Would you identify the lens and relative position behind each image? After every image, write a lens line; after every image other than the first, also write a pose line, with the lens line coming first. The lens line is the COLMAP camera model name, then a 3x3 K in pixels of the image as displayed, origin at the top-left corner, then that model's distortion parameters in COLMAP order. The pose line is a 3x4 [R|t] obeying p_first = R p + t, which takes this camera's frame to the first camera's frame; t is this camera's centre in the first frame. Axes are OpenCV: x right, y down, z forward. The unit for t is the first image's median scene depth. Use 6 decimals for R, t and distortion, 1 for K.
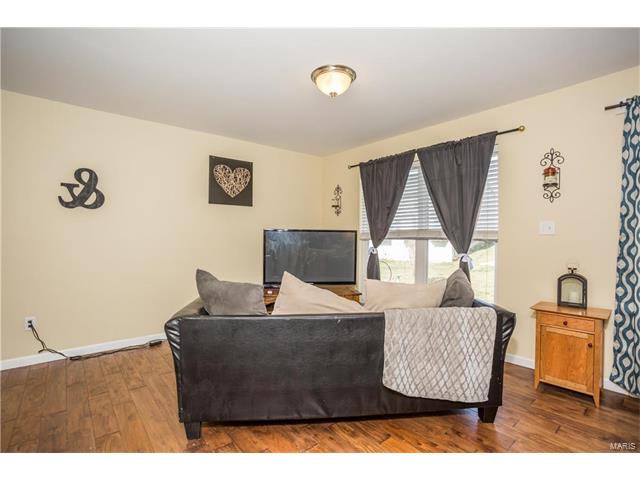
lens RADIAL K [[322.2, 0, 317.4], [0, 322.2, 238.4], [0, 0, 1]] dist [-0.053014, 0.038062]
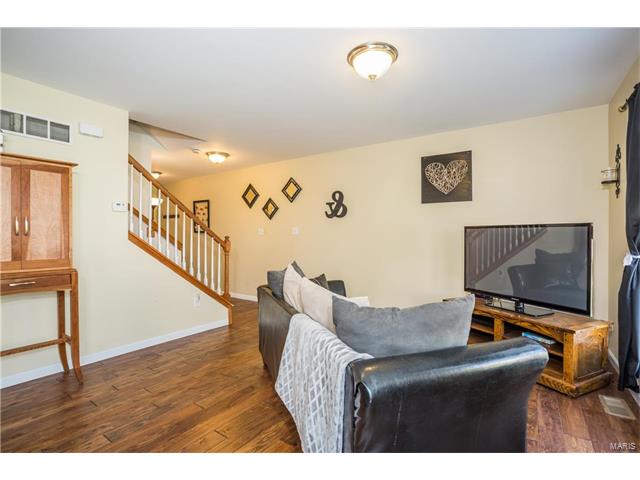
lens RADIAL K [[322.2, 0, 317.4], [0, 322.2, 238.4], [0, 0, 1]] dist [-0.053014, 0.038062]
pose [[0.266033, 0.001179, -0.963963, 0.604188], [0.002452, 0.999995, 0.001900, 0.001269], [0.963961, -0.002869, 0.266029, 0.417422]]
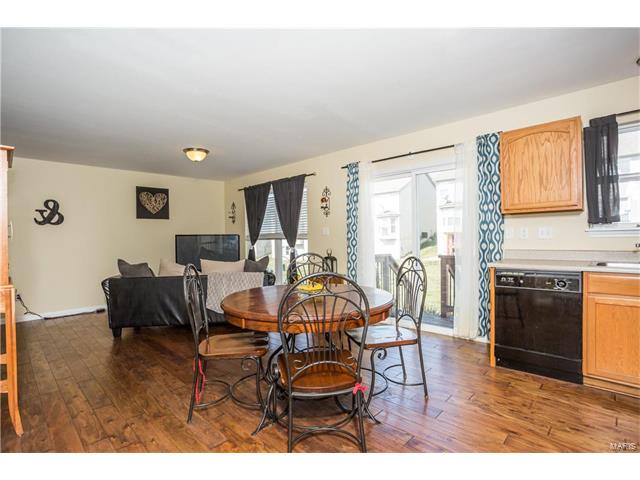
lens RADIAL K [[317.3, 0, 320.0], [0, 317.3, 240.0], [0, 0, 1]] dist [-0.089929, 0.037820]
pose [[0.993888, -0.022325, 0.108110, 0.374855], [0.021868, 0.999746, 0.005410, 0.002861], [-0.108204, -0.003012, 0.994124, -0.555809]]
